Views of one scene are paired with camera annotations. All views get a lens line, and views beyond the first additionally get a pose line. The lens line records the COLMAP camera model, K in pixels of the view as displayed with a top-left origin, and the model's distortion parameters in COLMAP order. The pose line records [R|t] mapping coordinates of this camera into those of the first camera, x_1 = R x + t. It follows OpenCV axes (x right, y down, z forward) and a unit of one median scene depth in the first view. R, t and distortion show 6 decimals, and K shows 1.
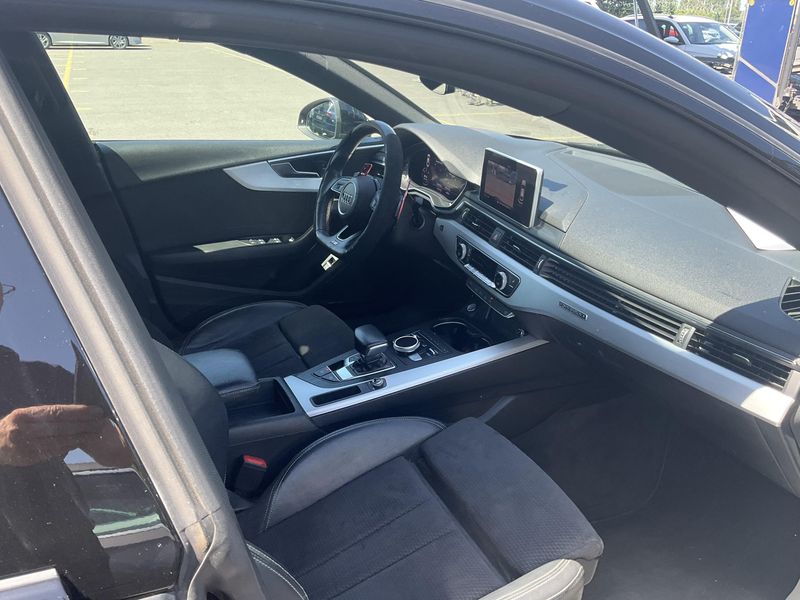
lens RADIAL K [[673.2, 0, 404.2], [0, 673.2, 299.2], [0, 0, 1]] dist [-0.008959, -0.005444]
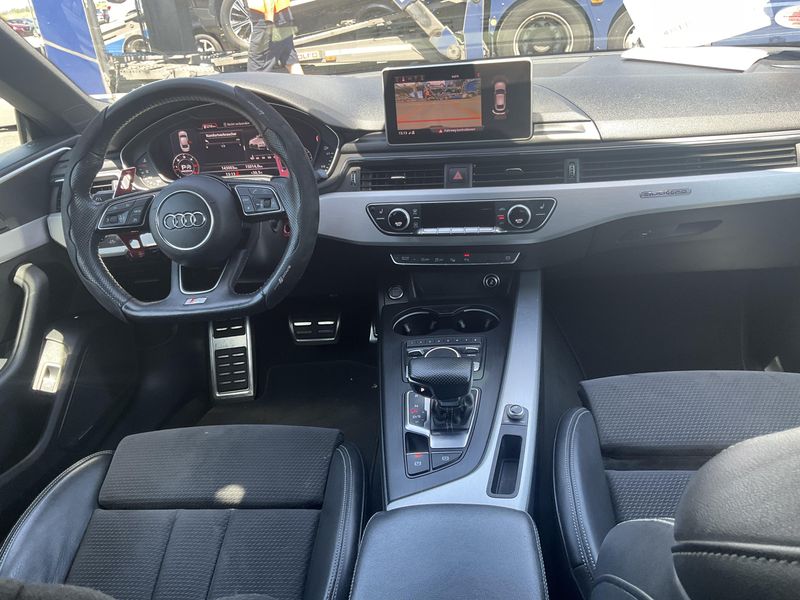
lens RADIAL K [[673.2, 0, 404.2], [0, 673.2, 299.2], [0, 0, 1]] dist [-0.008959, -0.005444]
pose [[0.520810, -0.428615, 0.738272, -0.511853], [0.424767, 0.880273, 0.211406, -0.154158], [-0.740493, 0.203492, 0.640516, 0.585263]]
